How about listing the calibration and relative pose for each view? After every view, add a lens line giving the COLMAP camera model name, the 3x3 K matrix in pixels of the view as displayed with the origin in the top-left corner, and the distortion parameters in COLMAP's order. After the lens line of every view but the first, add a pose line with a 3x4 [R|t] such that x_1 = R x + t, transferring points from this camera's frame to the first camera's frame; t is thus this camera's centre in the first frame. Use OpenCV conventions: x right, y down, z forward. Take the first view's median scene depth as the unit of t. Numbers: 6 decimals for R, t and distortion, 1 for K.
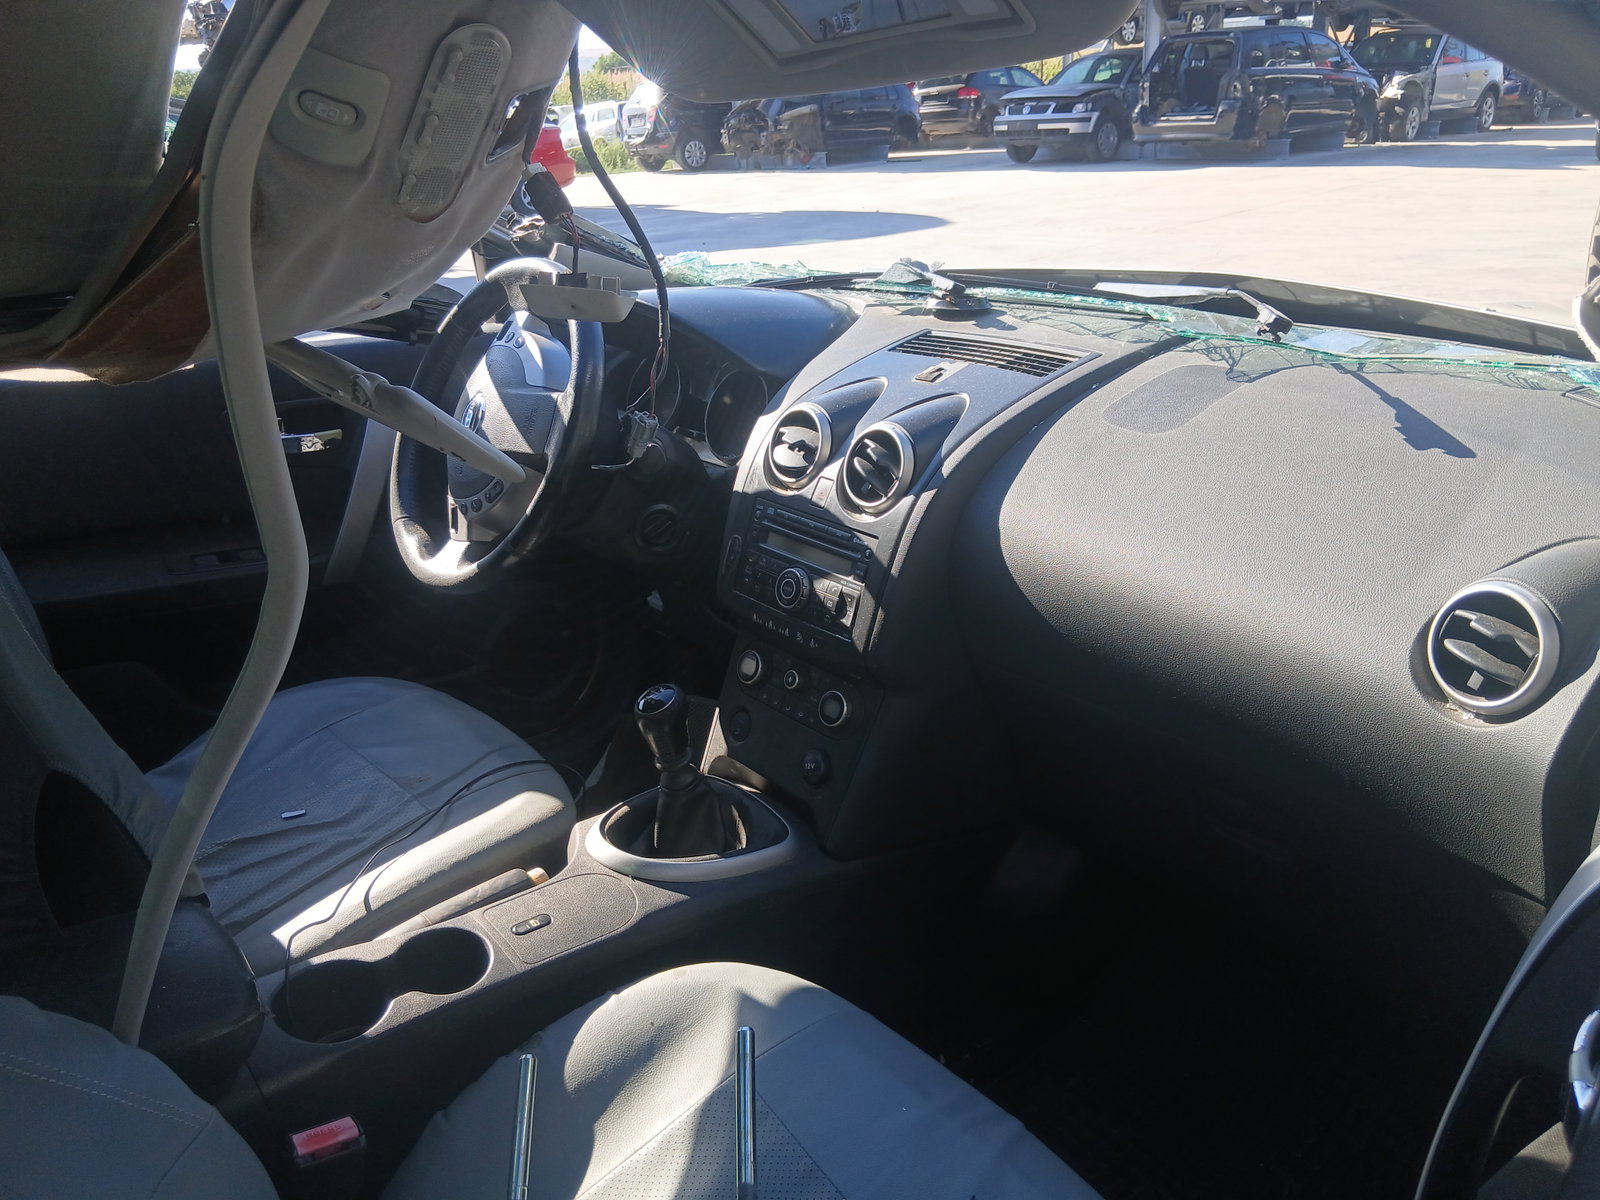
lens RADIAL K [[1157.5, 0, 800.0], [0, 1157.5, 600.0], [0, 0, 1]] dist [0.006376, -0.000190]
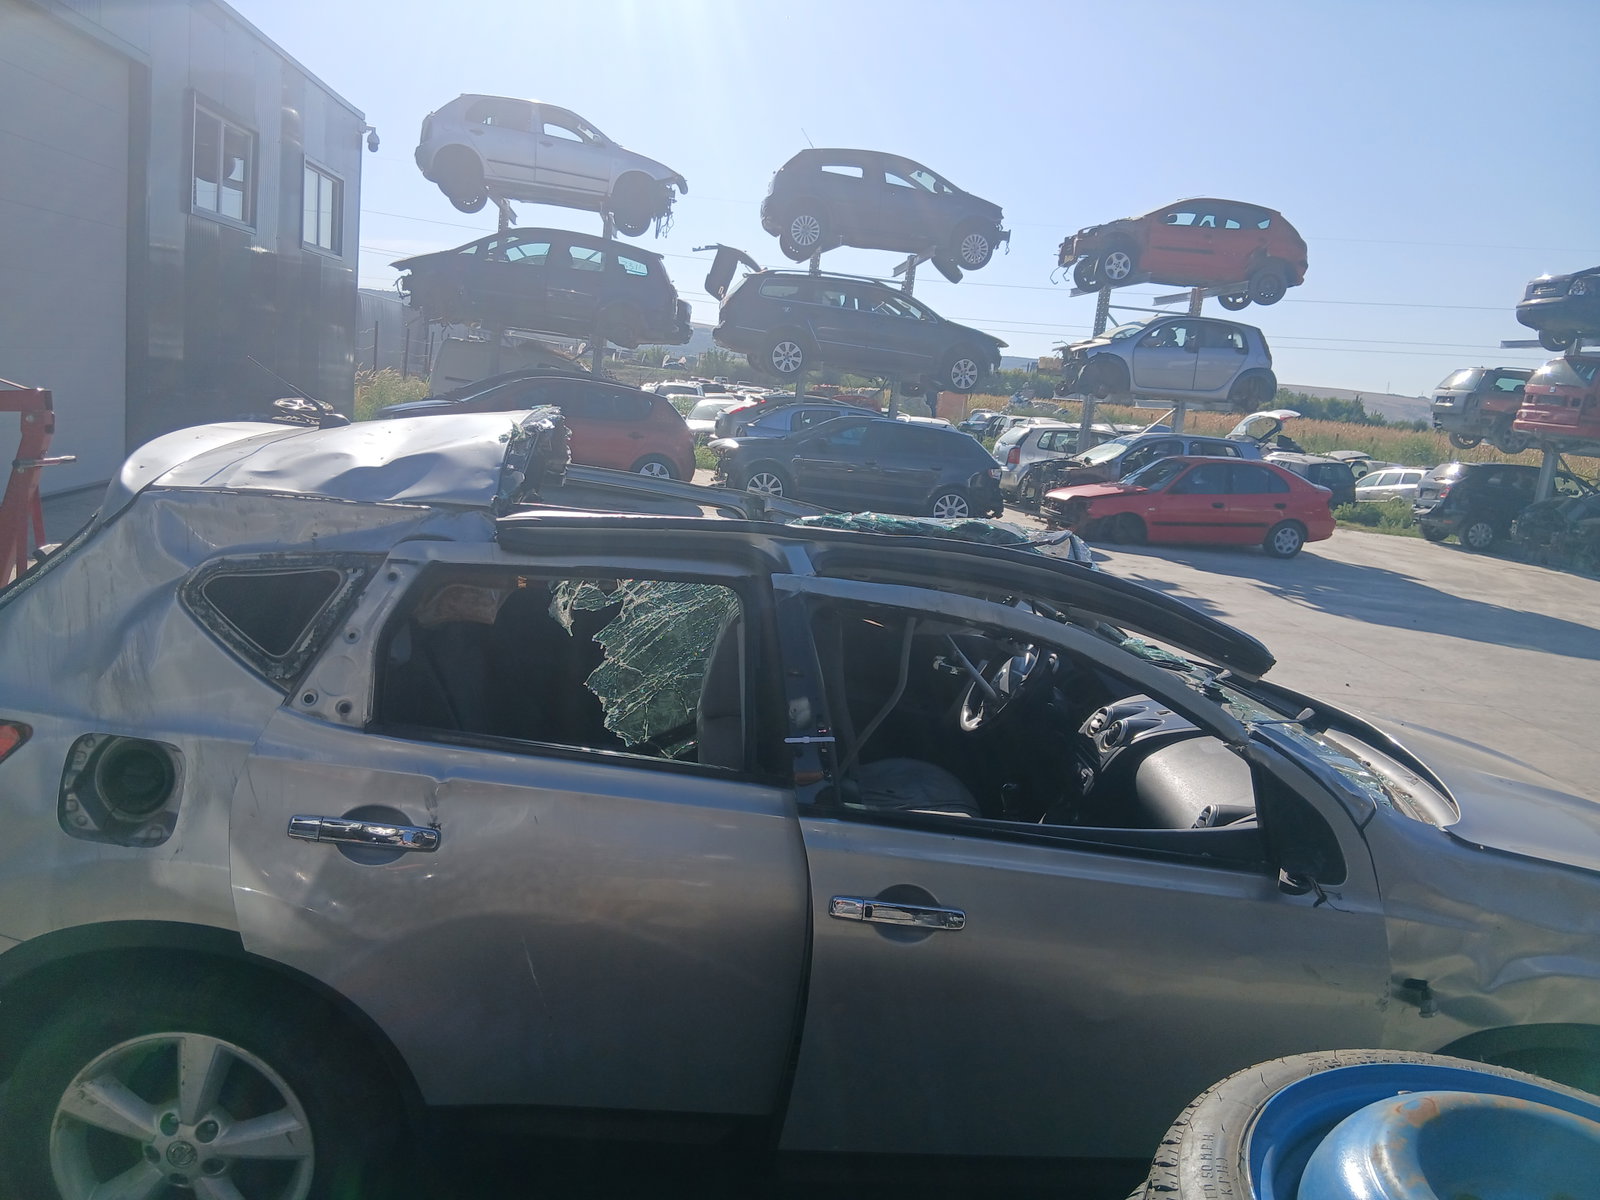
lens RADIAL K [[1157.5, 0, 800.0], [0, 1157.5, 600.0], [0, 0, 1]] dist [0.006376, -0.000190]
pose [[0.775336, 0.246586, -0.581420, 0.055430], [-0.381648, 0.916451, -0.120260, 0.011337], [0.503188, 0.315140, 0.804667, -0.091278]]
